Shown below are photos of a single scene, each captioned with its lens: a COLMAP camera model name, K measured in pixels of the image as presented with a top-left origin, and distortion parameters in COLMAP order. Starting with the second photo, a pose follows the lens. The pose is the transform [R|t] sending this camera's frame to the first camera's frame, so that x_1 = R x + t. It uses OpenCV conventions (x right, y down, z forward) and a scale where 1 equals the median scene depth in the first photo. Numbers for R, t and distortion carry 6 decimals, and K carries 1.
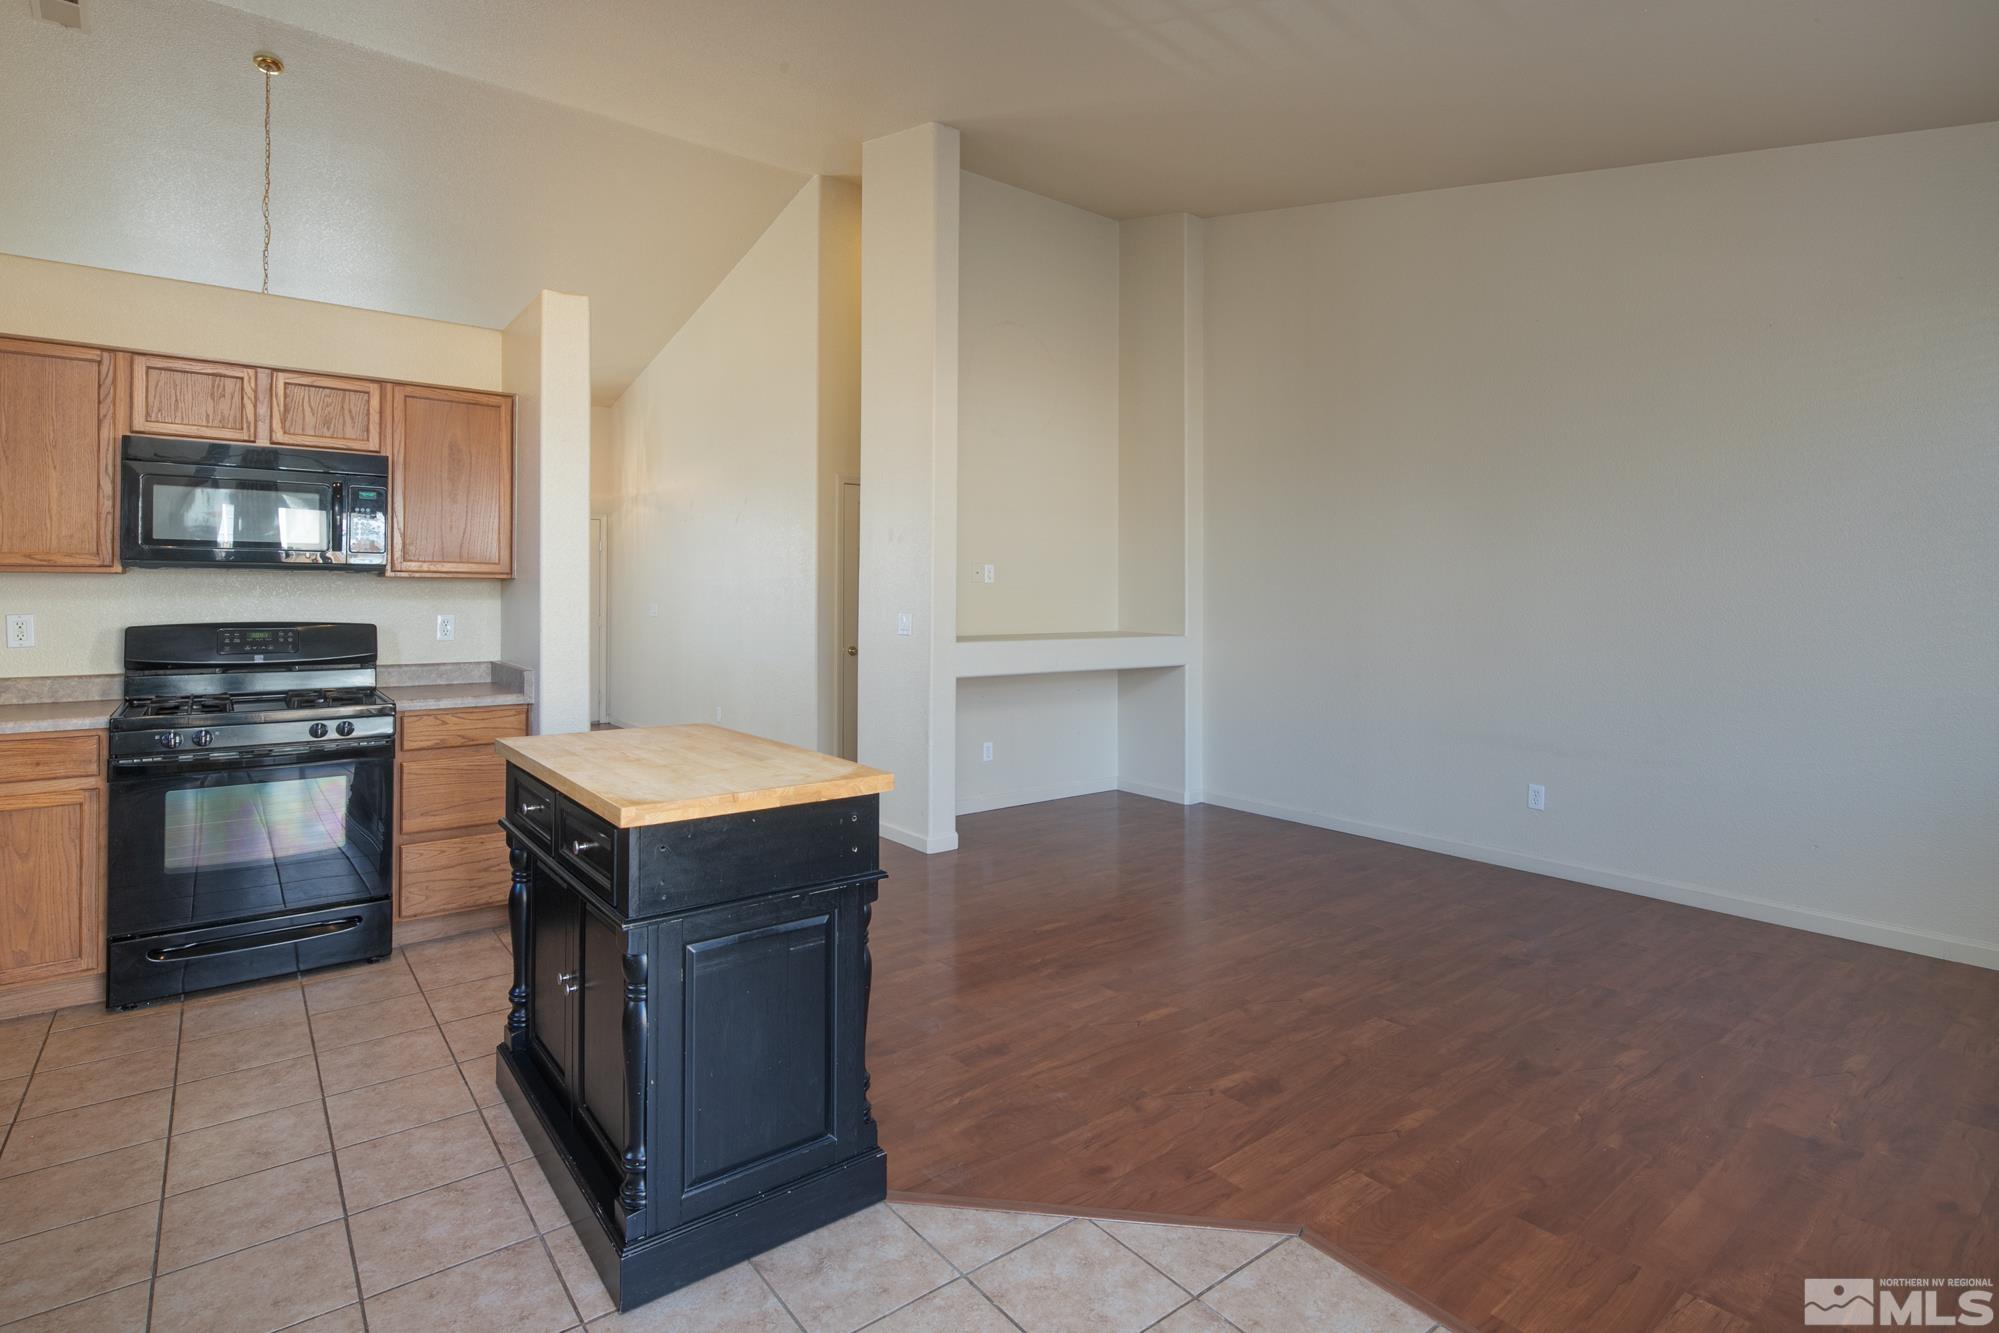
lens RADIAL K [[977.4, 0, 997.5], [0, 977.4, 591.6], [0, 0, 1]] dist [0.007707, -0.005742]
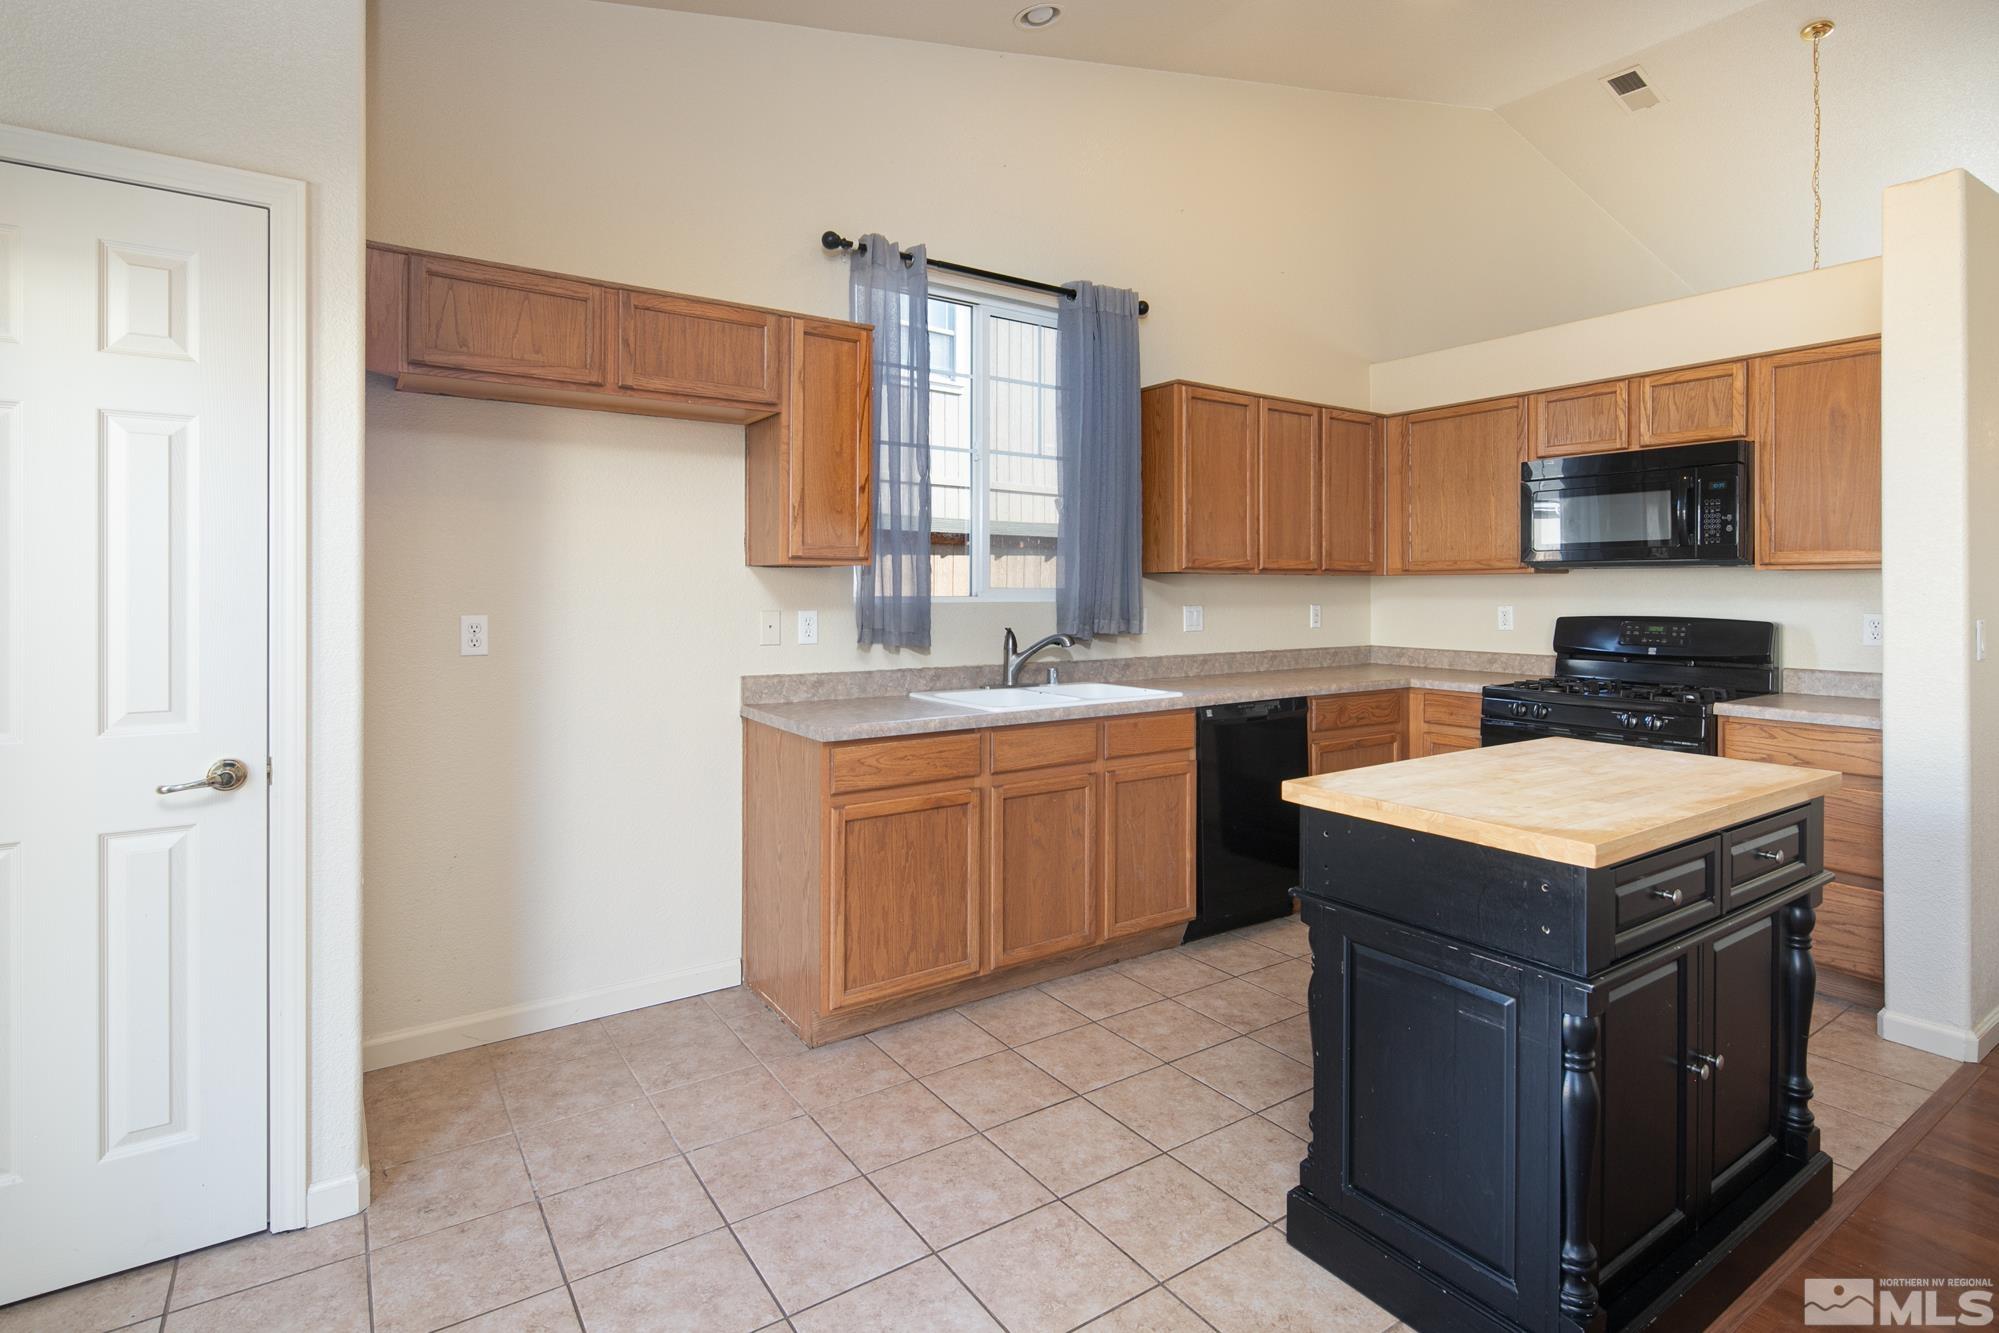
lens RADIAL K [[977.4, 0, 979.8], [0, 977.4, 591.5], [0, 0, 1]] dist [0.007707, -0.005742]
pose [[-0.076005, -0.002157, -0.997105, 0.399859], [0.003705, 0.999990, -0.002446, 0.005043], [0.997101, -0.003881, -0.075996, 0.401963]]
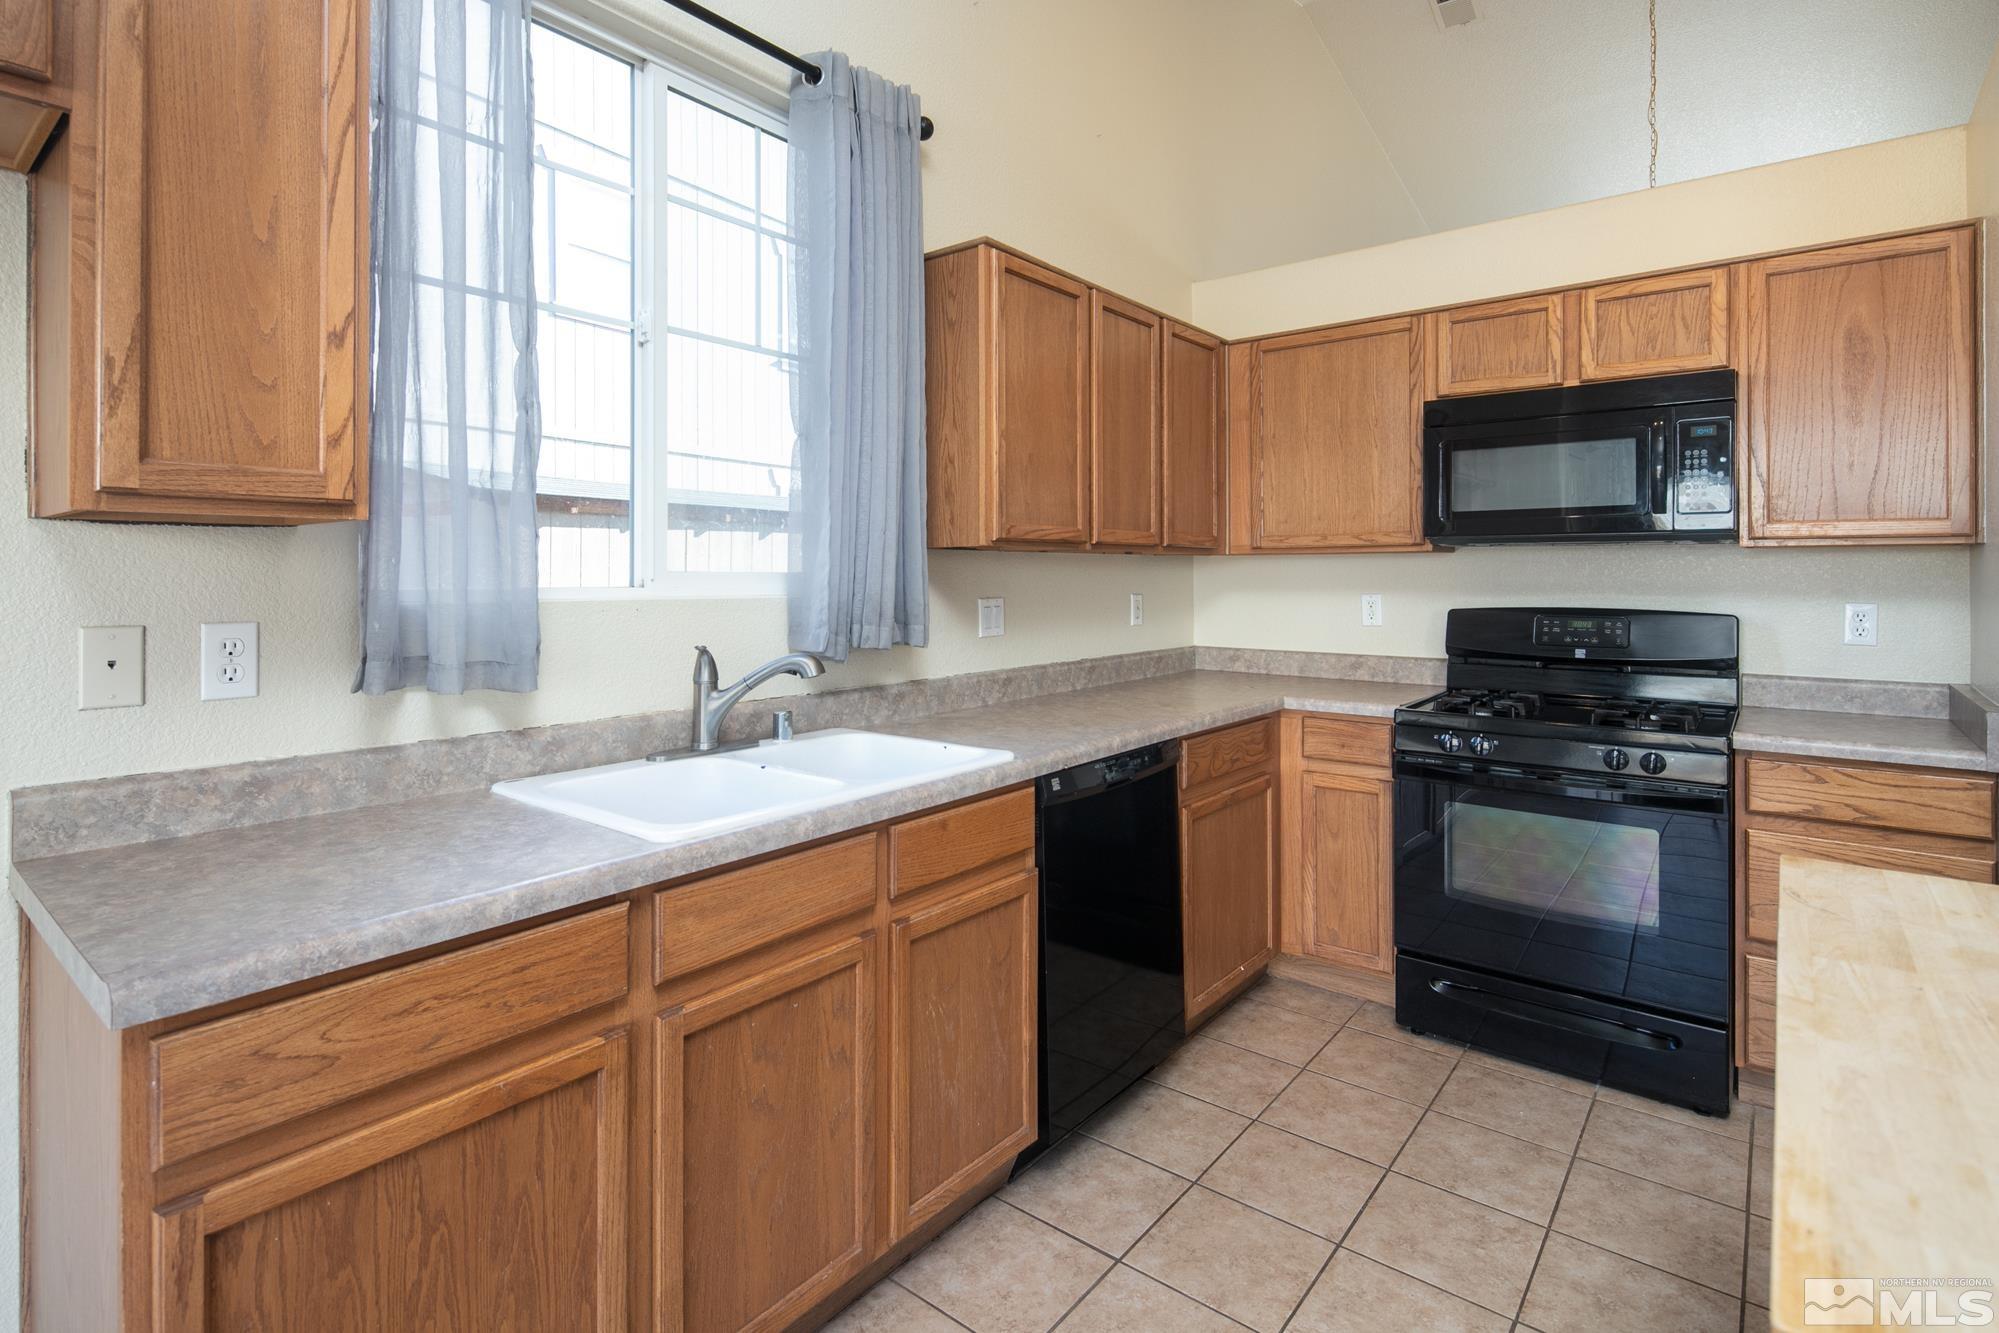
lens RADIAL K [[977.4, 0, 981.7], [0, 977.4, 571.5], [0, 0, 1]] dist [0.007707, -0.005742]
pose [[0.218573, -0.007467, -0.975792, -0.084263], [0.006809, 0.999958, -0.006127, 0.003085], [0.975797, -0.005305, 0.218614, 0.386824]]
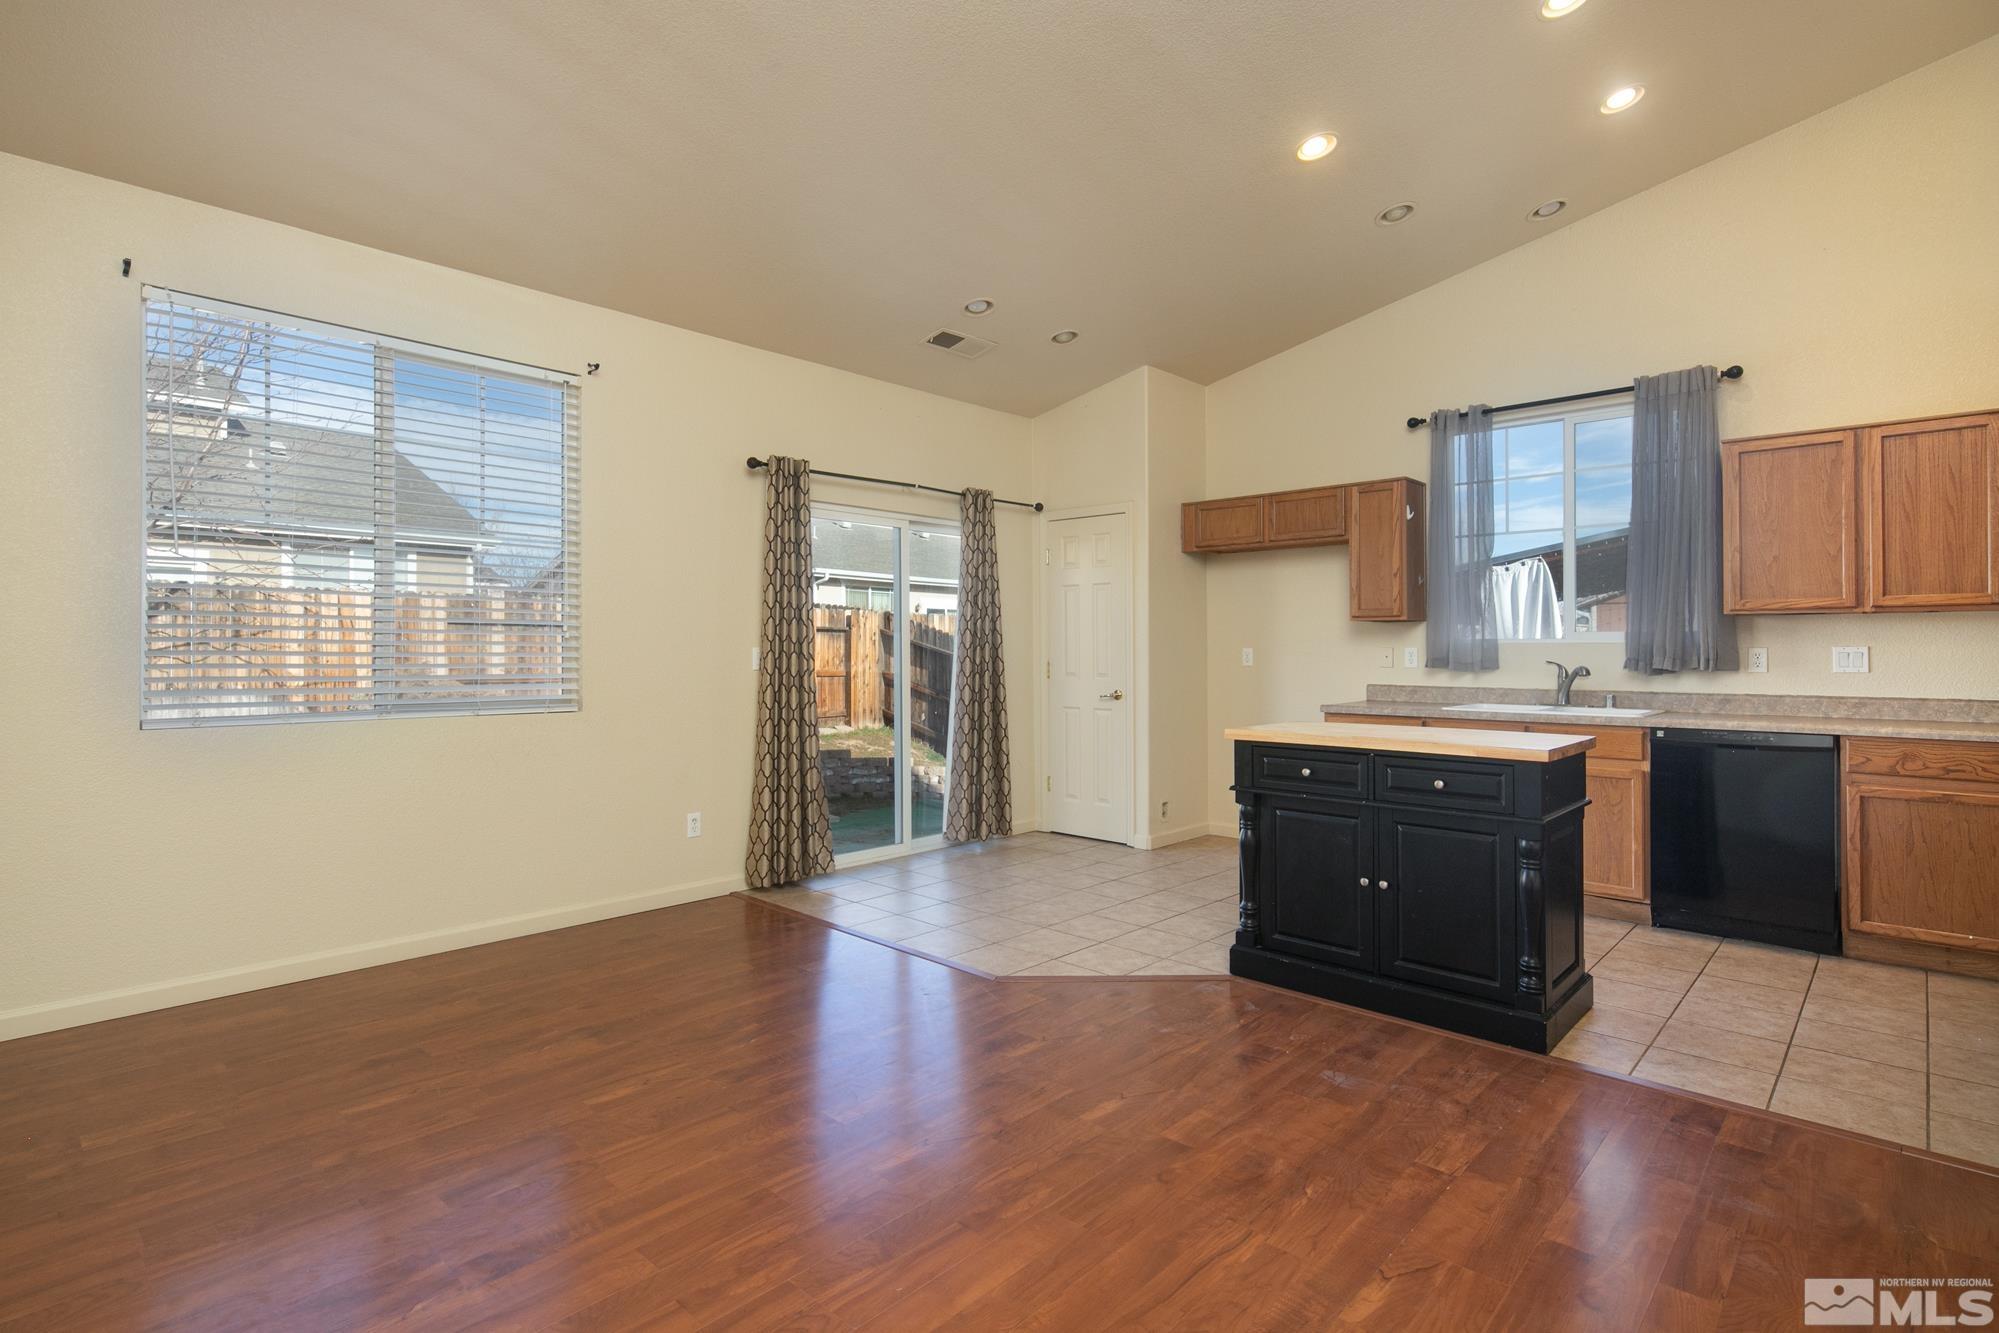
lens RADIAL K [[977.4, 0, 985.0], [0, 977.4, 642.6], [0, 0, 1]] dist [0.007707, -0.005742]
pose [[-0.989798, -0.005175, -0.142385, 0.364243], [-0.003318, 0.999906, -0.013277, 0.038379], [0.142441, -0.012669, -0.989722, 1.716431]]
